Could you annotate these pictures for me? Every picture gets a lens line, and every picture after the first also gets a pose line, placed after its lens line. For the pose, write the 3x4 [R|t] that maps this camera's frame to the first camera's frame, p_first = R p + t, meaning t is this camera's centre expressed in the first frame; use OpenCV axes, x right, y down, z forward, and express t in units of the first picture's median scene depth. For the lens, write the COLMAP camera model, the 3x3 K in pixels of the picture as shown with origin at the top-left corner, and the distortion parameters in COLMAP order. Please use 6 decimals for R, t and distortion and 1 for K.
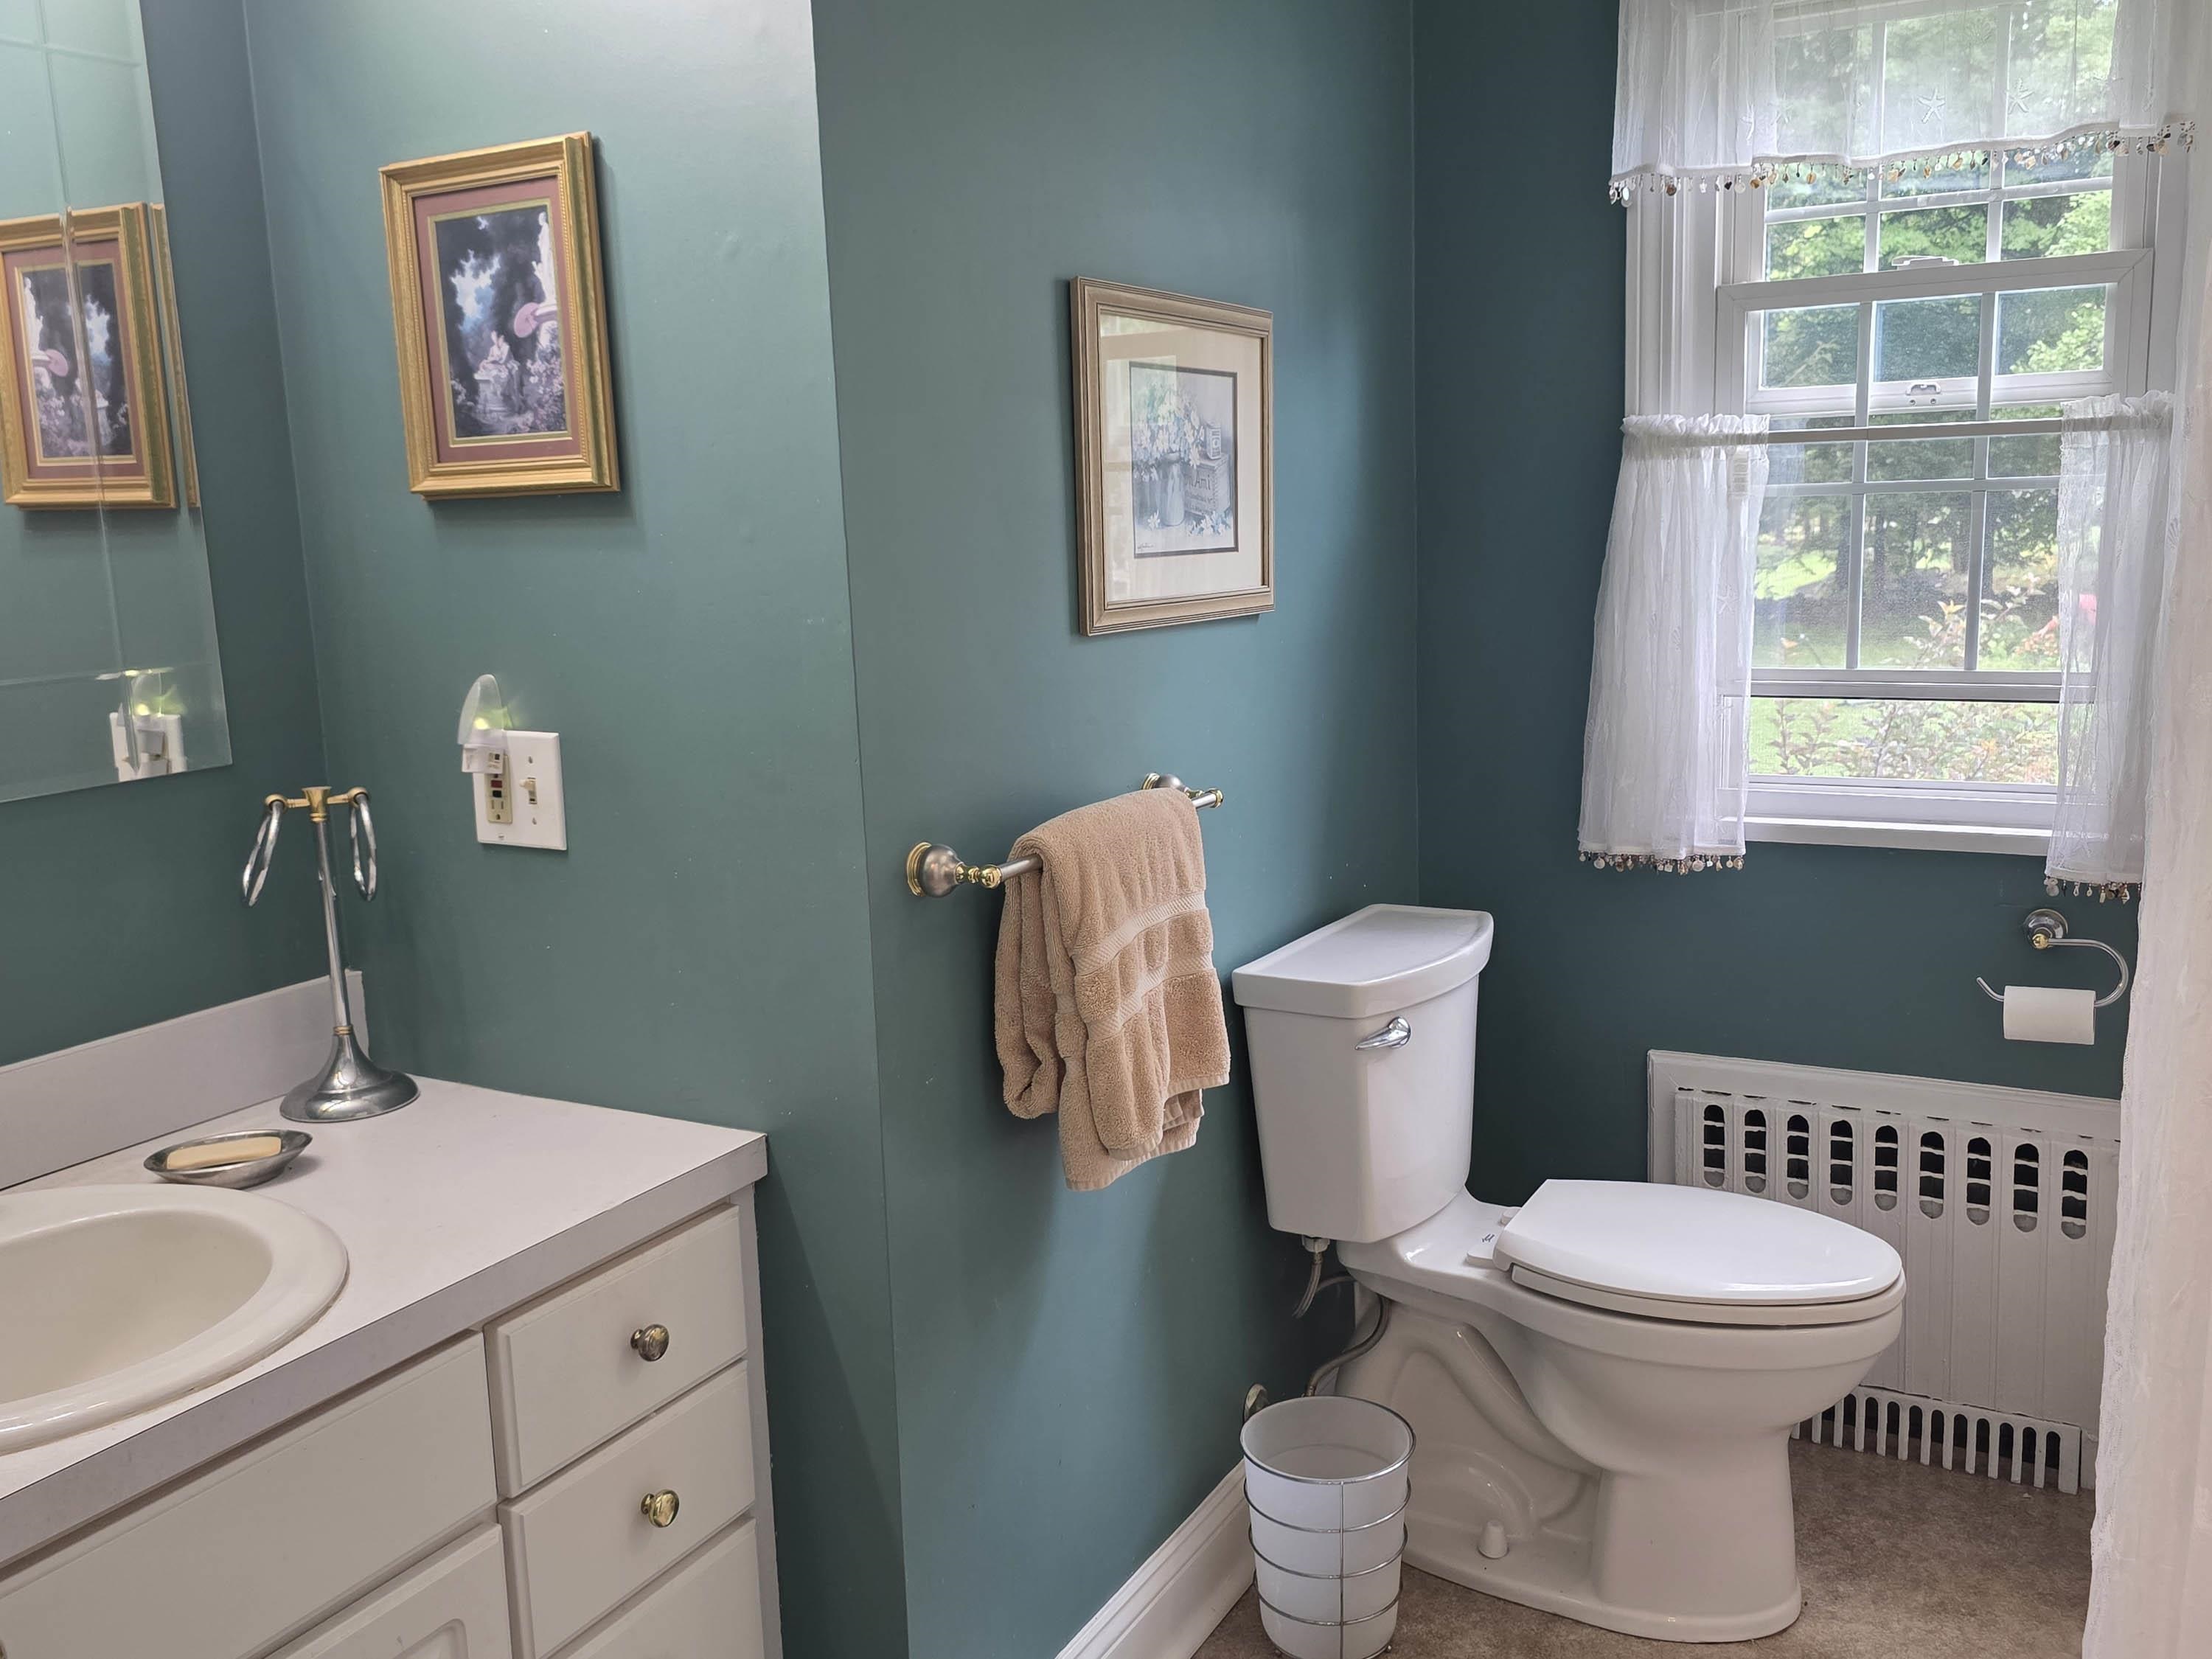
lens RADIAL K [[1902.0, 0, 1105.7], [0, 1902.0, 822.2], [0, 0, 1]] dist [0.059767, -0.007217]
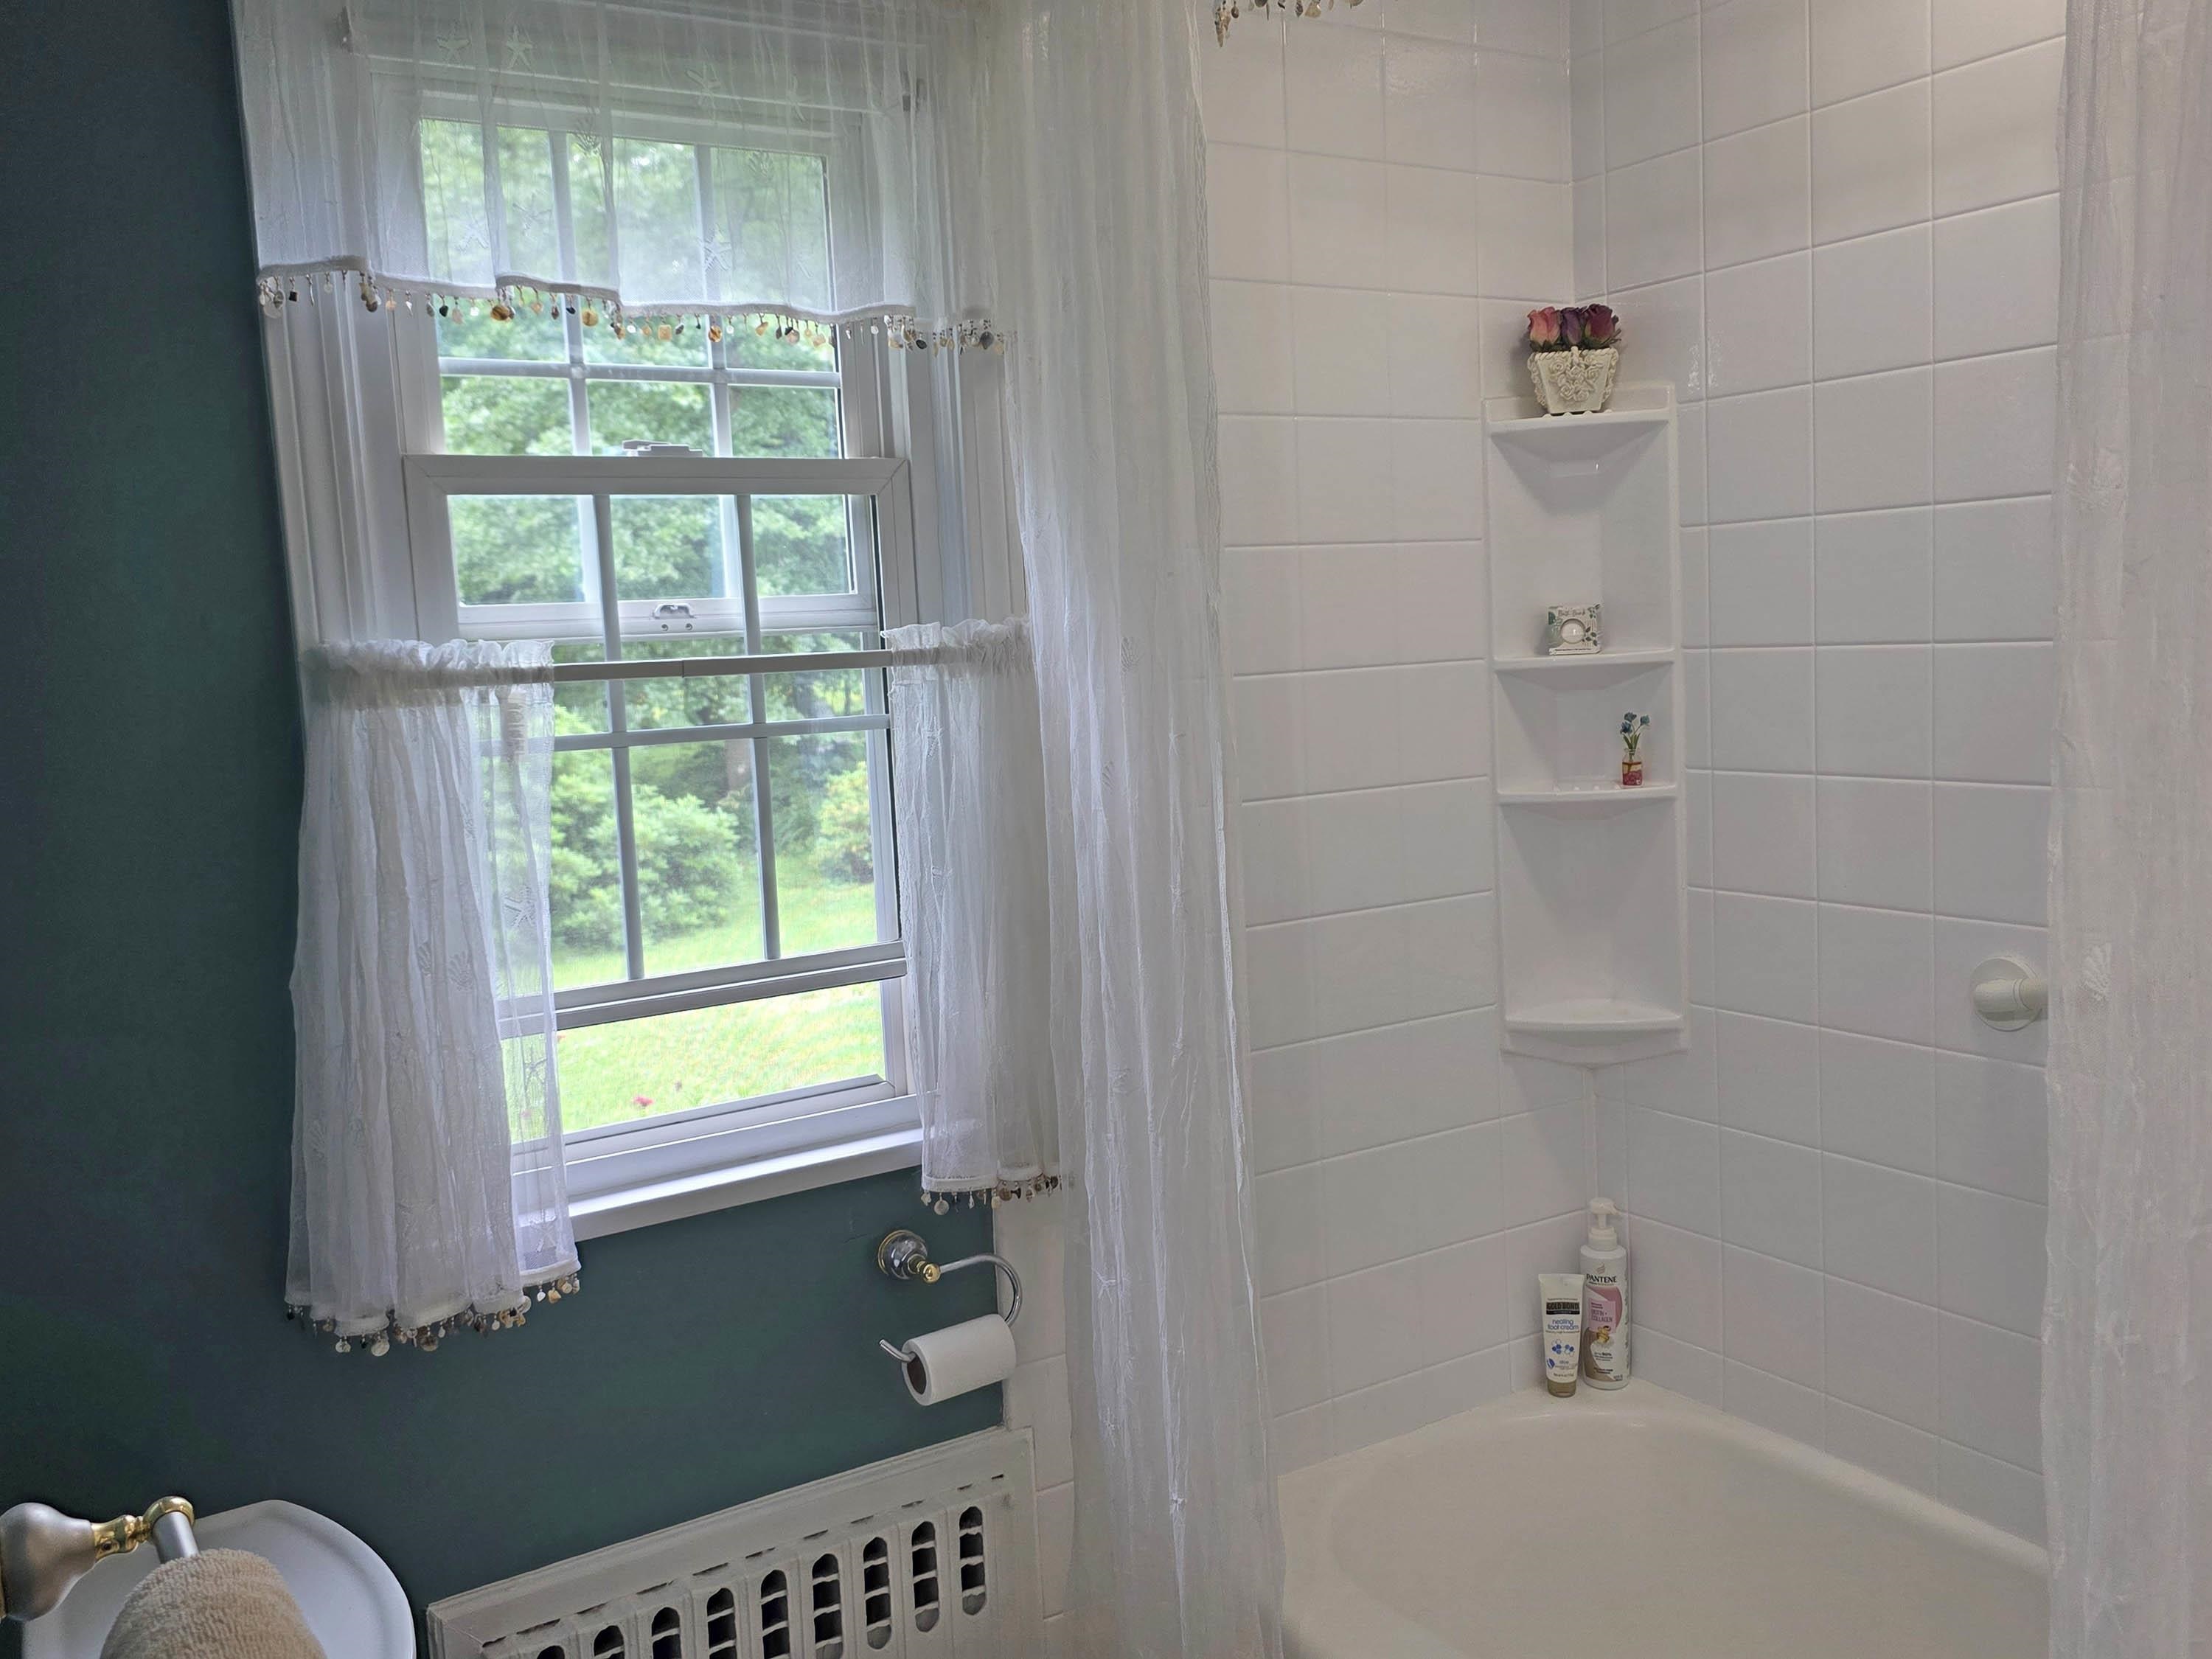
lens RADIAL K [[1902.0, 0, 1105.7], [0, 1902.0, 822.2], [0, 0, 1]] dist [0.059767, -0.007217]
pose [[0.483262, -0.082833, 0.871548, -0.167711], [0.185299, 0.982638, -0.009355, -0.102694], [-0.855641, 0.166018, 0.490221, 0.492692]]
